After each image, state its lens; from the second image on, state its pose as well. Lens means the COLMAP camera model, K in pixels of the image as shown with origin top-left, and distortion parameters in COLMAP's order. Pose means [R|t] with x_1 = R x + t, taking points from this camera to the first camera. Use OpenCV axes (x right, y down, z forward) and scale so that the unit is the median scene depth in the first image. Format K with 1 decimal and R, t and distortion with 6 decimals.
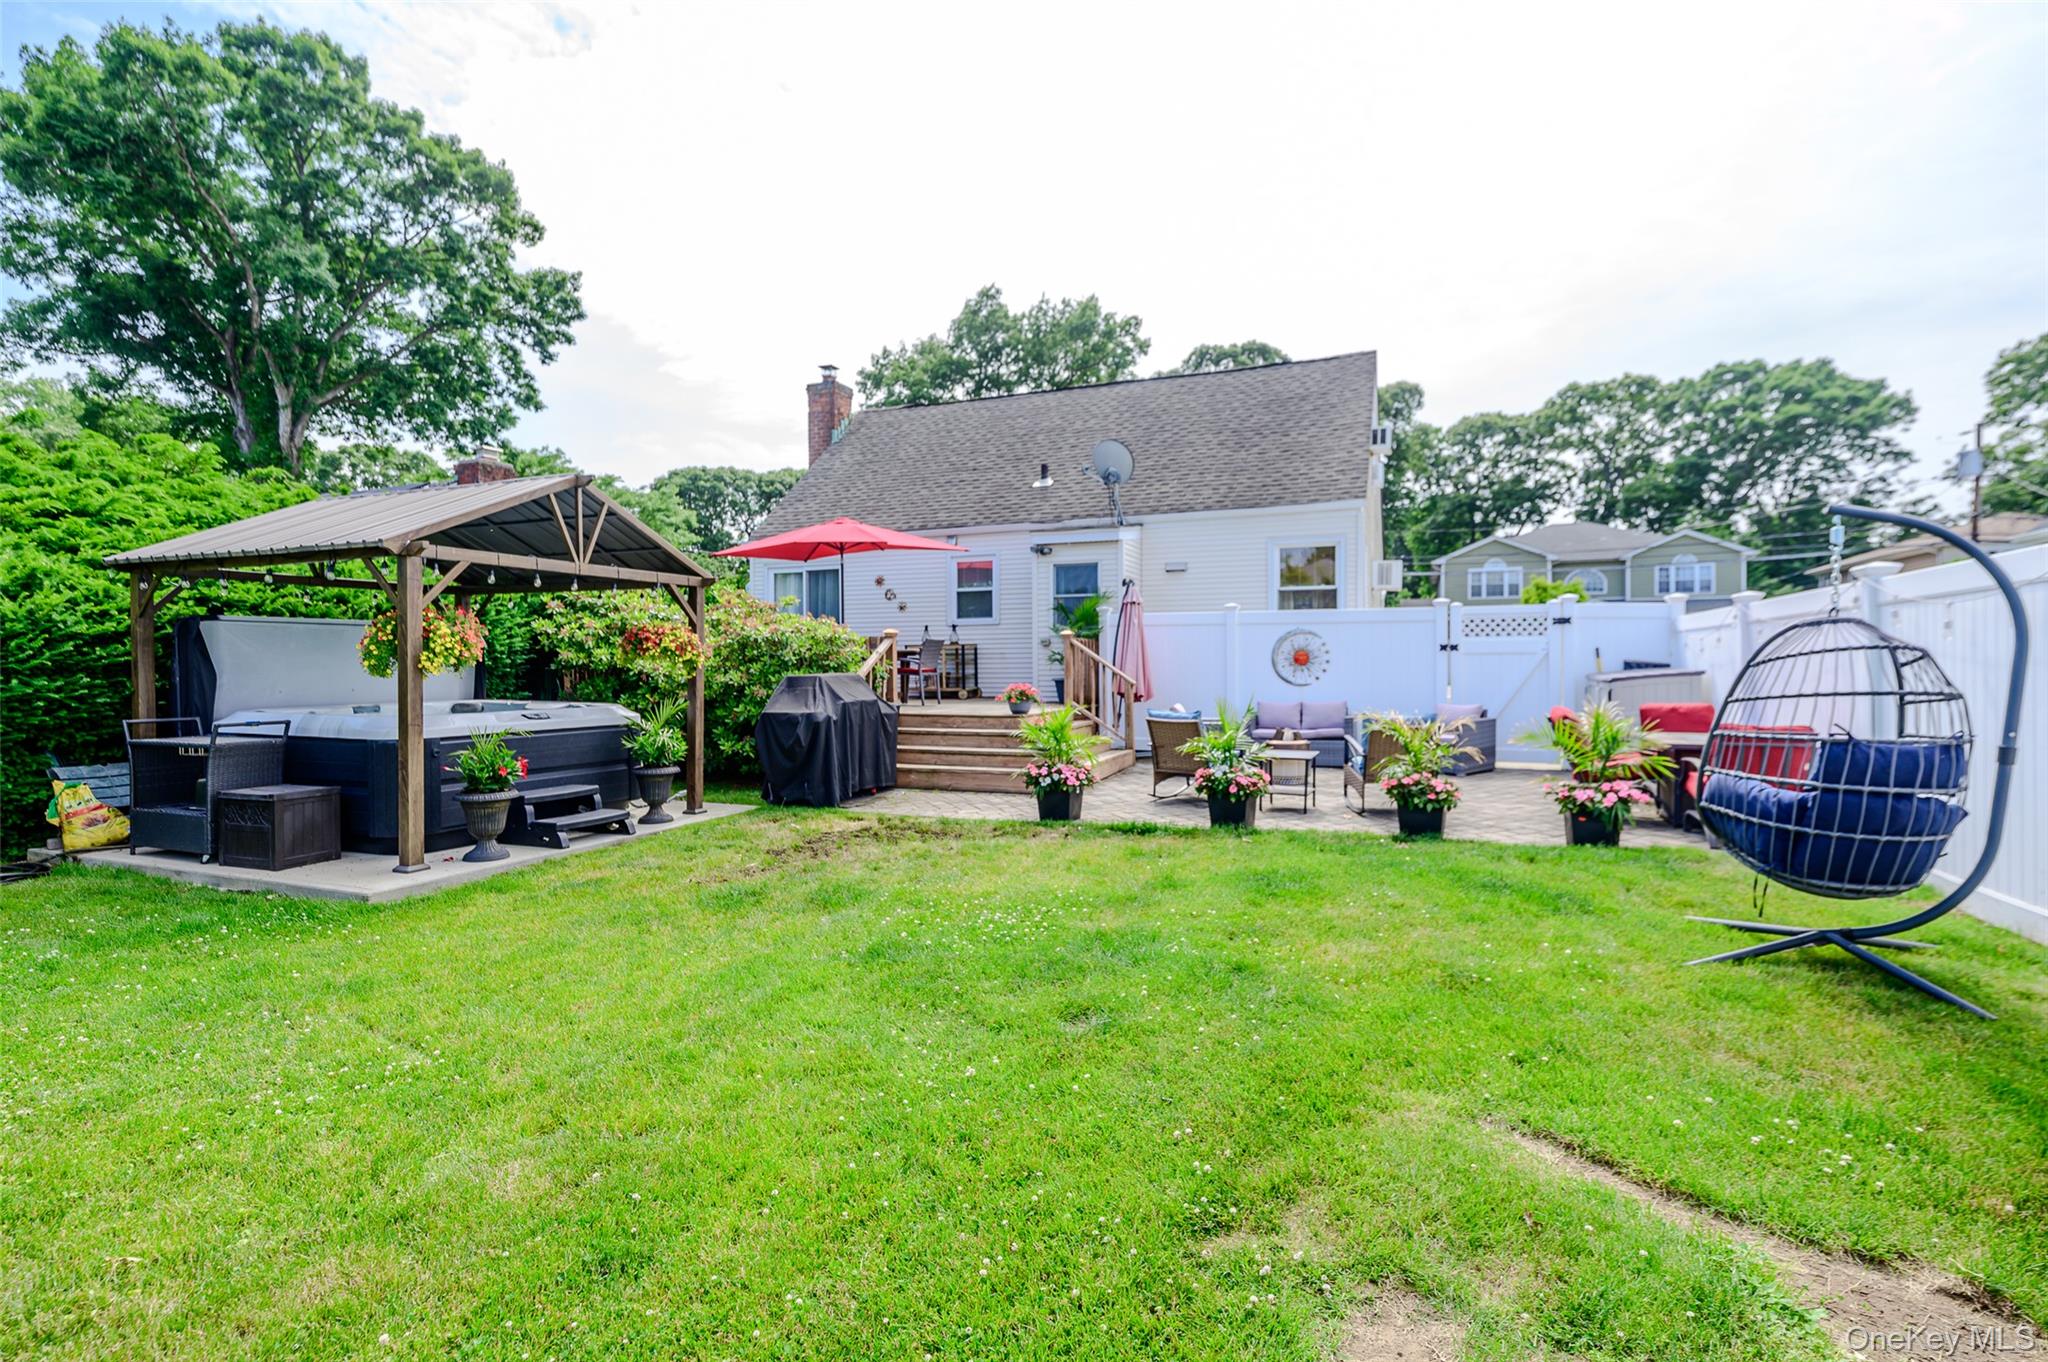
lens RADIAL K [[946.1, 0, 1024.0], [0, 946.1, 681.0], [0, 0, 1]] dist [0.001079, 0.000132]
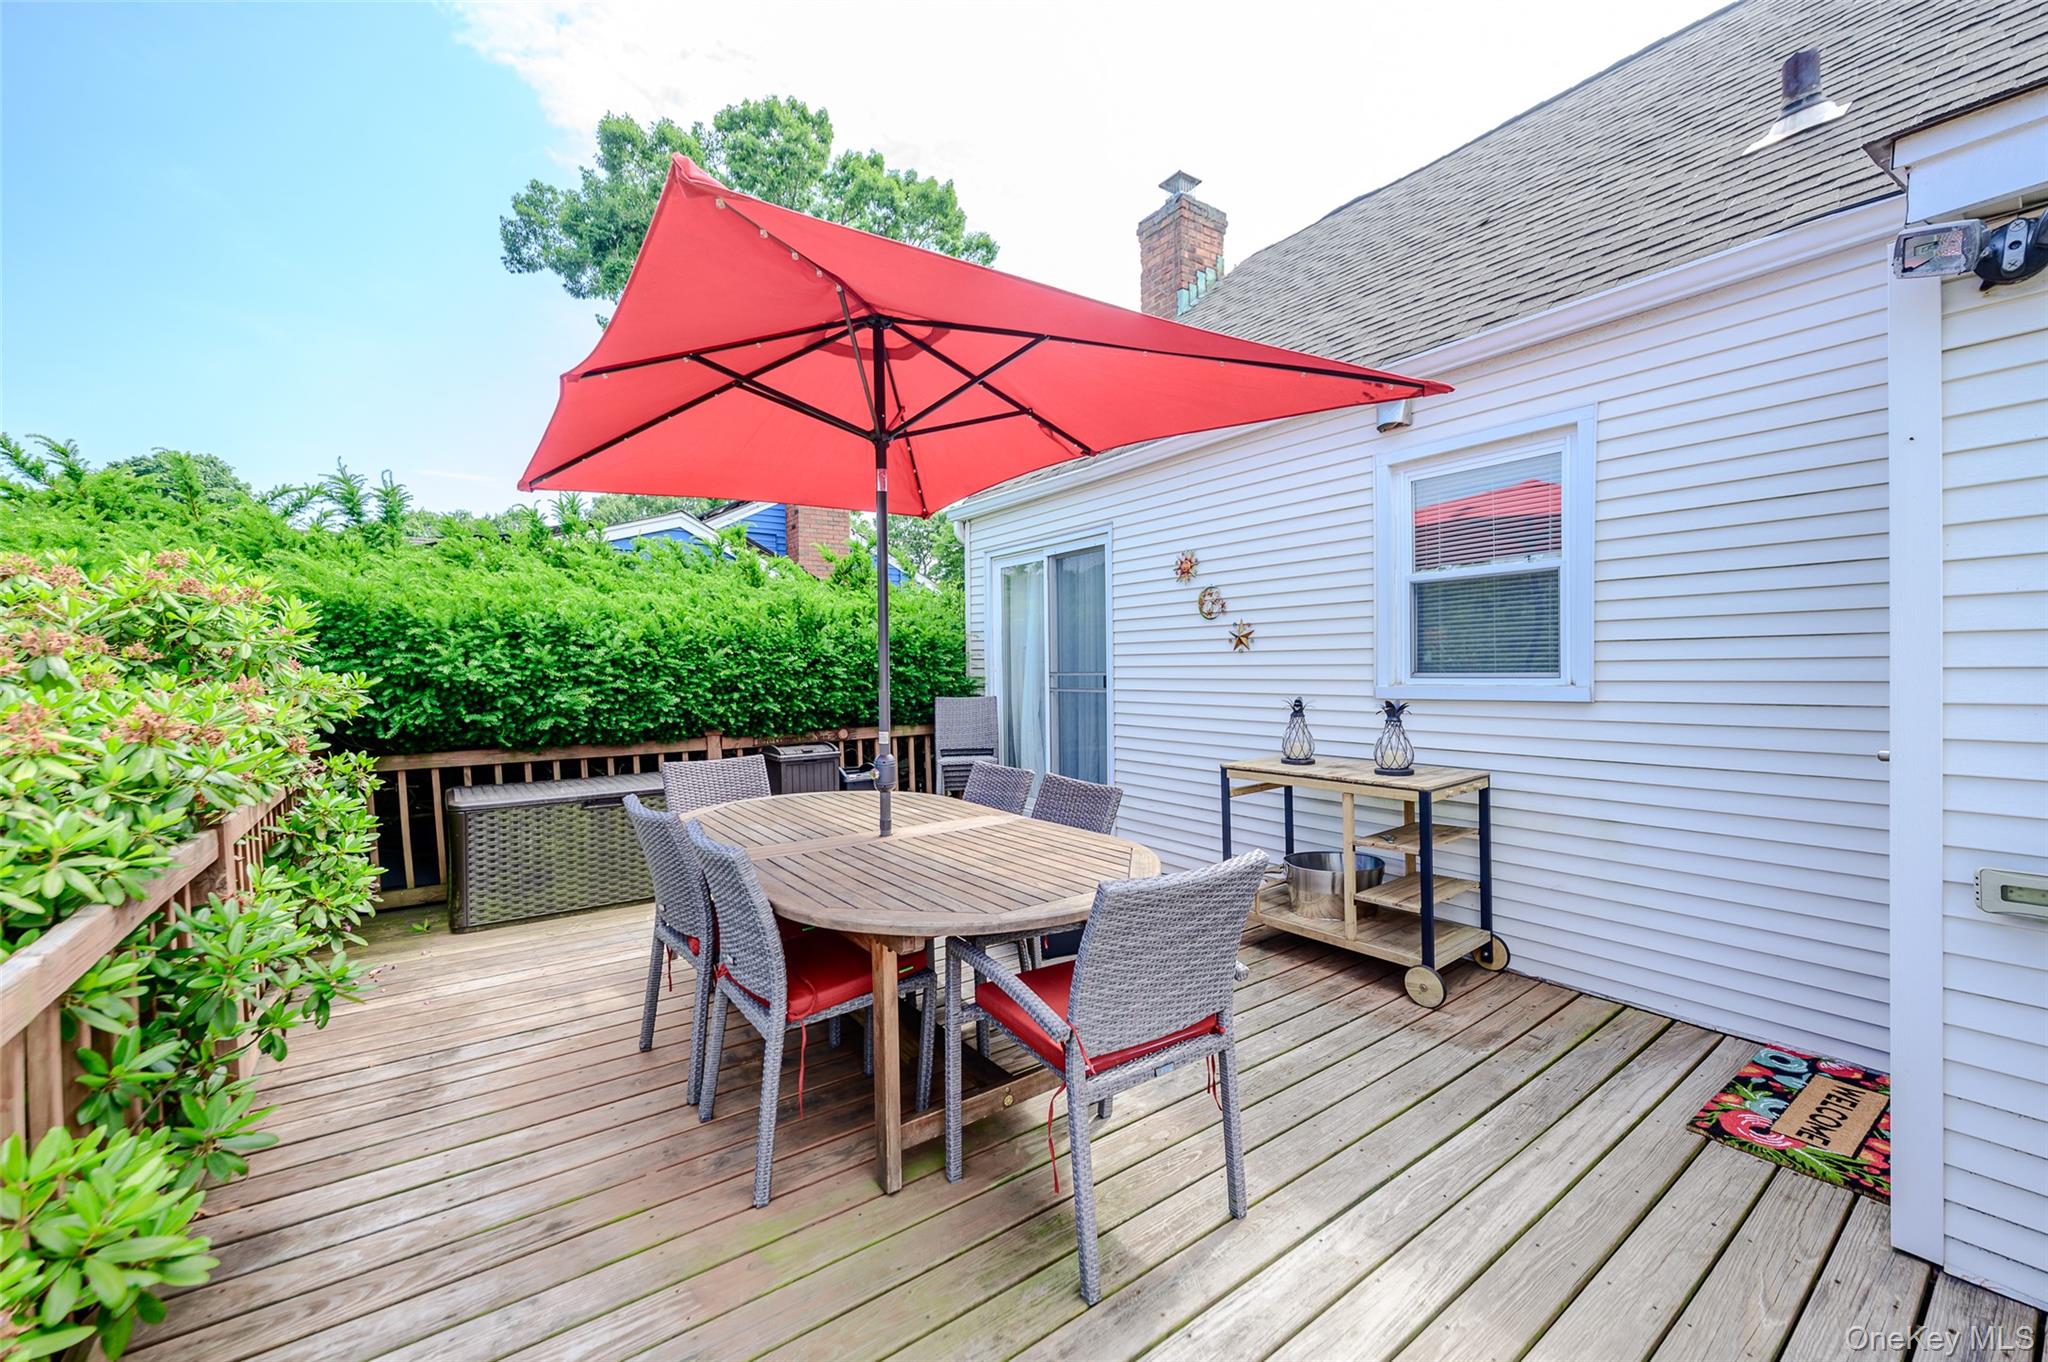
lens RADIAL K [[805.8, 0, 1027.2], [0, 805.8, 674.3], [0, 0, 1]] dist [0.000879, 0.000124]
pose [[0.834141, 0.002337, -0.551546, -0.032124], [-0.004377, 0.999988, -0.002381, -0.063680], [0.551534, 0.004401, 0.834141, 0.711309]]
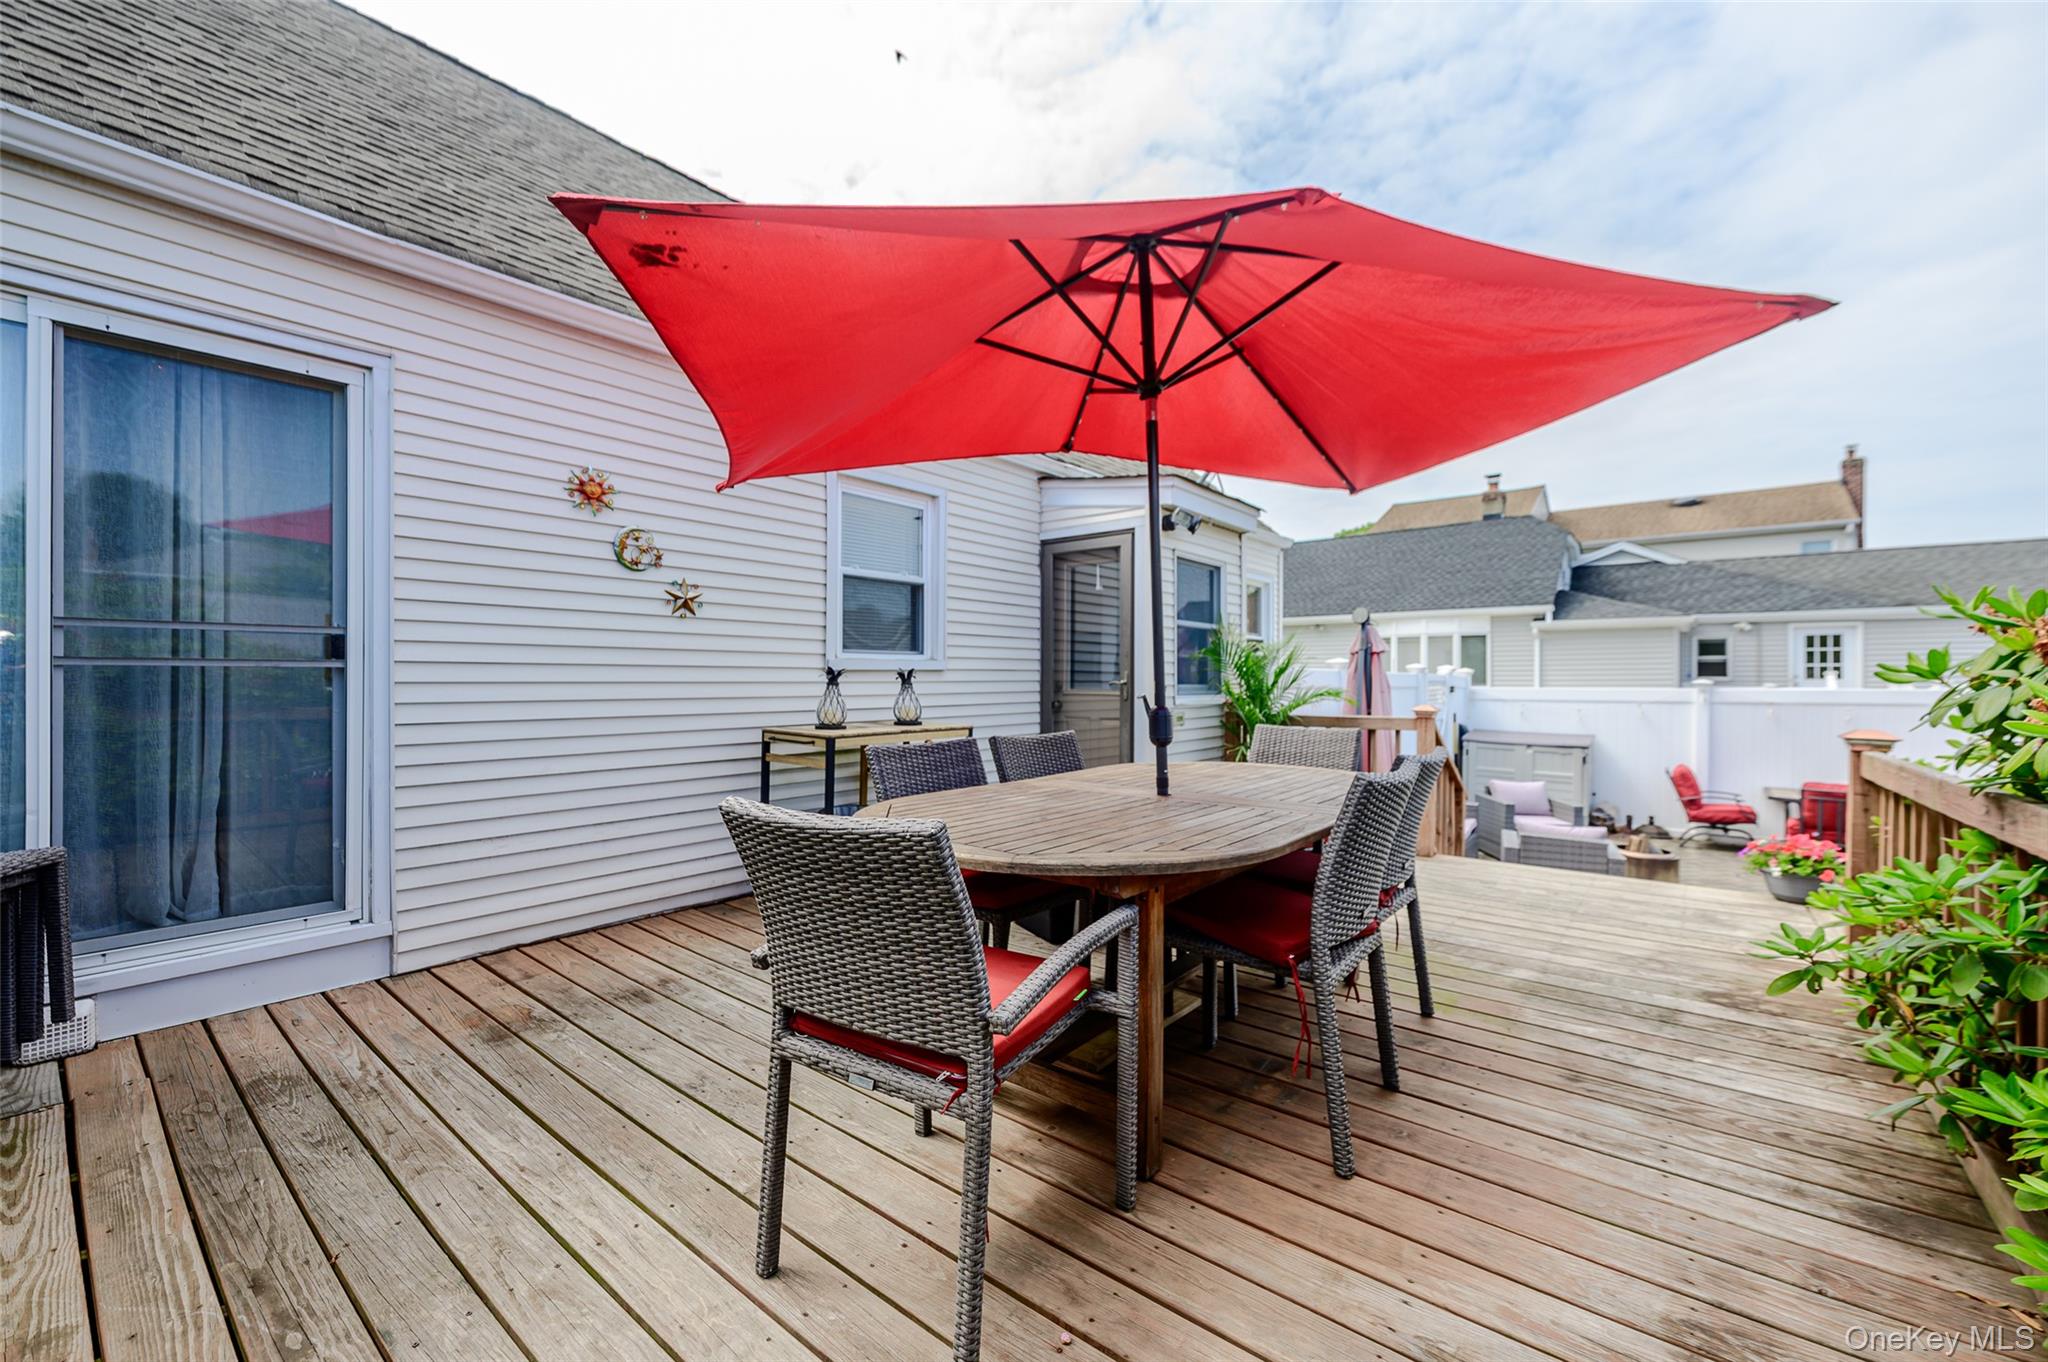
lens RADIAL K [[822.0, 0, 1030.7], [0, 822.0, 671.3], [0, 0, 1]] dist [-0.002072, 0.000033]
pose [[0.314464, 0.012844, 0.949182, -0.331624], [0.010948, 0.999793, -0.017156, -0.051131], [-0.949206, 0.015787, 0.314258, 0.820128]]
